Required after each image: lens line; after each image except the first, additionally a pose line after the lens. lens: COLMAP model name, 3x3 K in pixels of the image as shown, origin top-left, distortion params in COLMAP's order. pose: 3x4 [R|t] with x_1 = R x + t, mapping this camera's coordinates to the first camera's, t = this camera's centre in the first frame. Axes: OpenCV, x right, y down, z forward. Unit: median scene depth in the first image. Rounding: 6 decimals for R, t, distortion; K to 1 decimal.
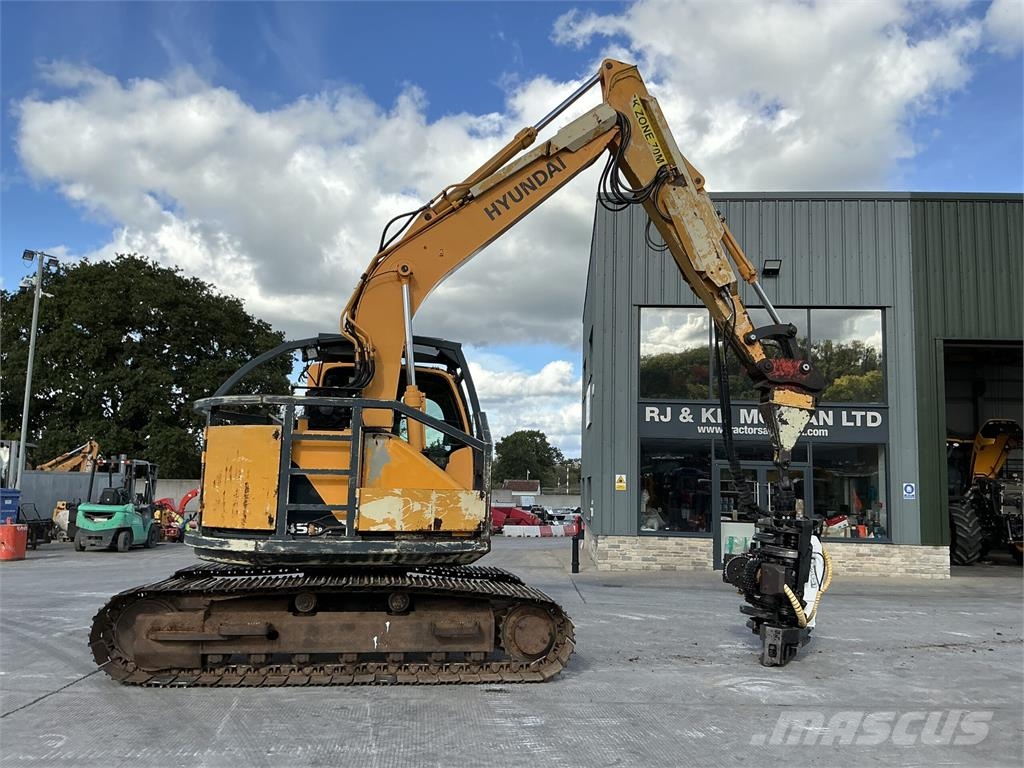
lens RADIAL K [[851.5, 0, 520.2], [0, 851.5, 381.8], [0, 0, 1]] dist [0.153184, -0.317421]
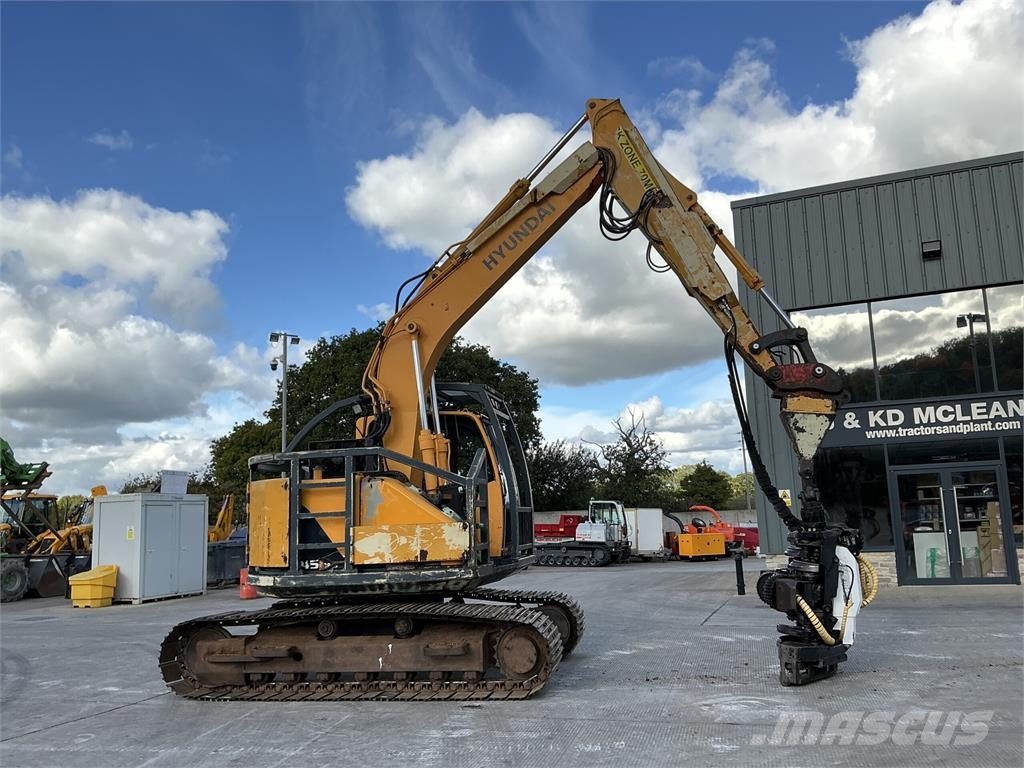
lens RADIAL K [[851.5, 0, 520.2], [0, 851.5, 381.8], [0, 0, 1]] dist [0.153184, -0.317421]
pose [[0.937858, -0.112567, -0.328254, 0.404046], [0.103450, 0.993609, -0.045166, 0.005751], [0.331240, 0.008402, 0.943509, -0.011008]]
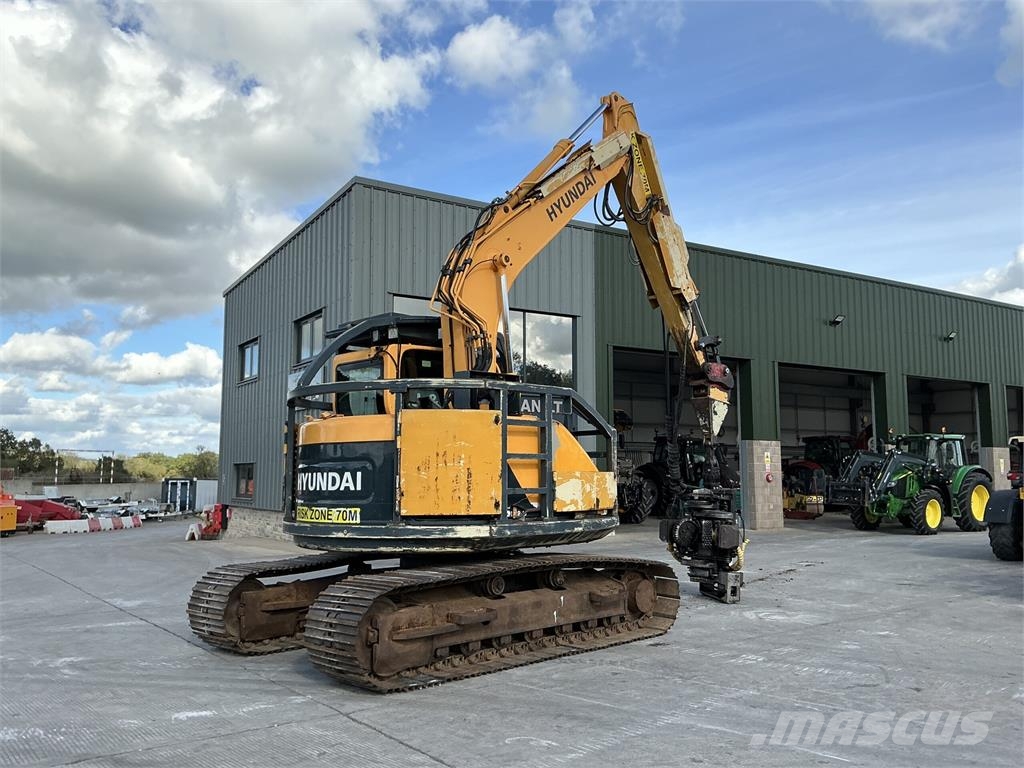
lens RADIAL K [[851.5, 0, 520.2], [0, 851.5, 381.8], [0, 0, 1]] dist [0.153184, -0.317421]
pose [[0.812007, 0.037640, 0.582433, -0.803429], [-0.050118, 0.998729, 0.005330, 0.009976], [-0.581492, -0.033518, 0.812862, 0.169993]]
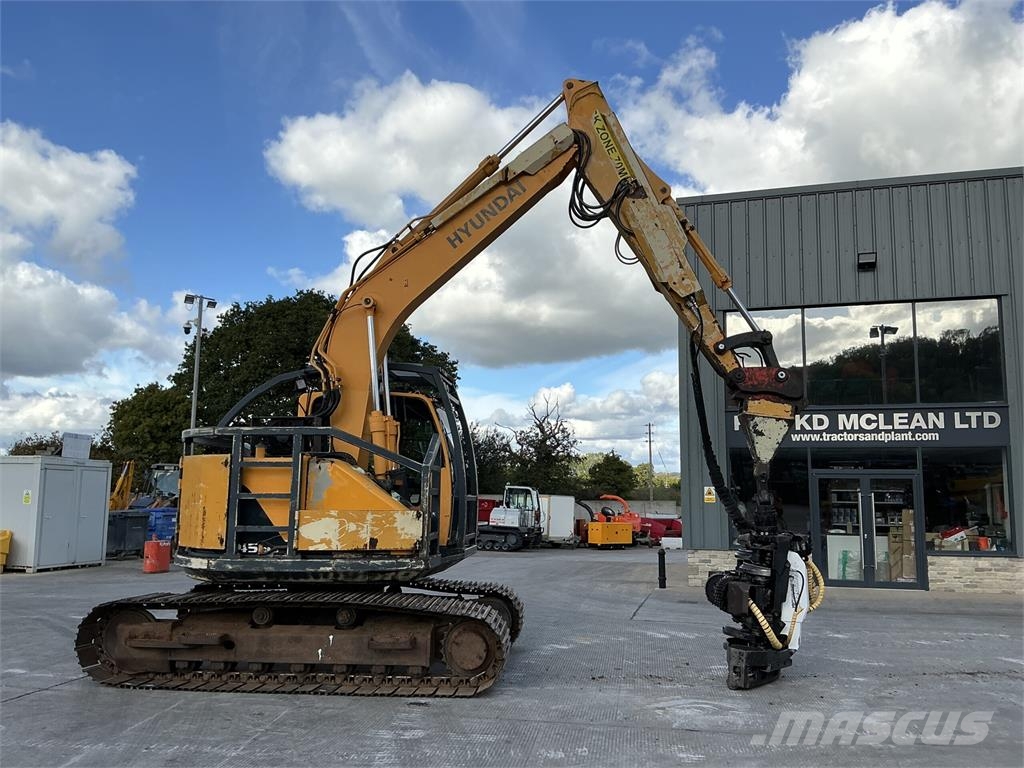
lens RADIAL K [[851.5, 0, 520.2], [0, 851.5, 381.8], [0, 0, 1]] dist [0.153184, -0.317421]
pose [[0.972279, -0.045504, -0.229354, 0.325055], [0.042979, 0.998948, -0.015999, -0.007972], [0.229841, 0.005698, 0.973212, 0.009946]]
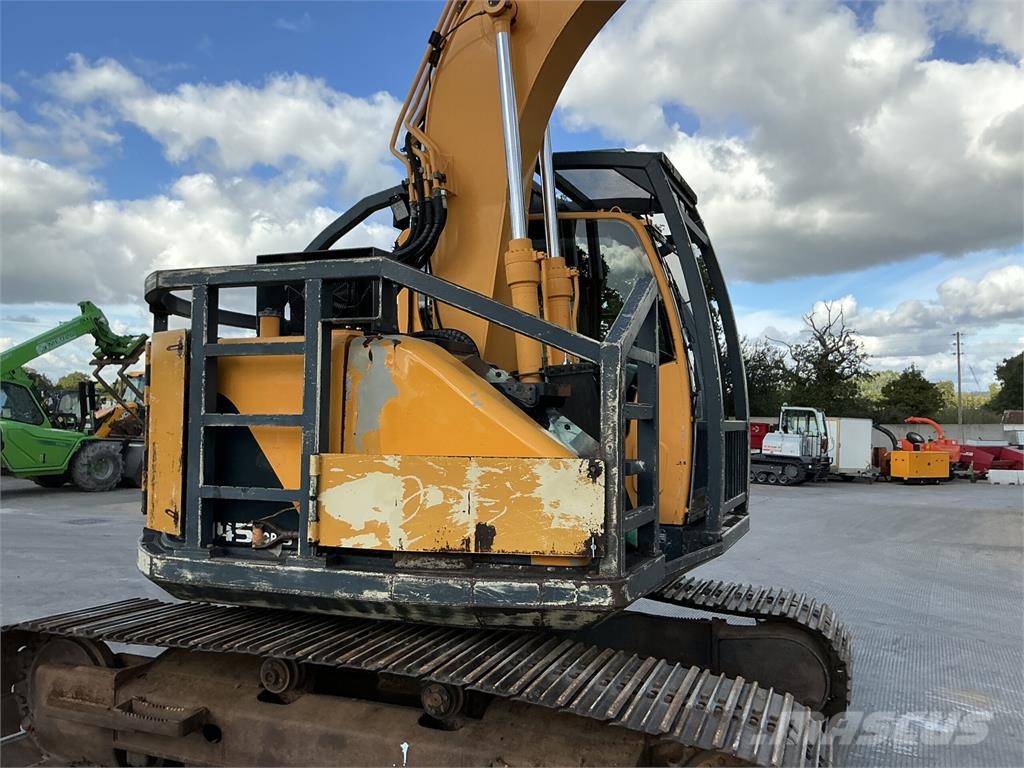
lens RADIAL K [[851.5, 0, 520.2], [0, 851.5, 381.8], [0, 0, 1]] dist [0.153184, -0.317421]
pose [[0.856597, -0.037002, -0.514658, 0.138641], [0.076566, 0.995498, 0.055864, 0.065026], [0.510274, -0.087258, 0.855574, 0.637511]]
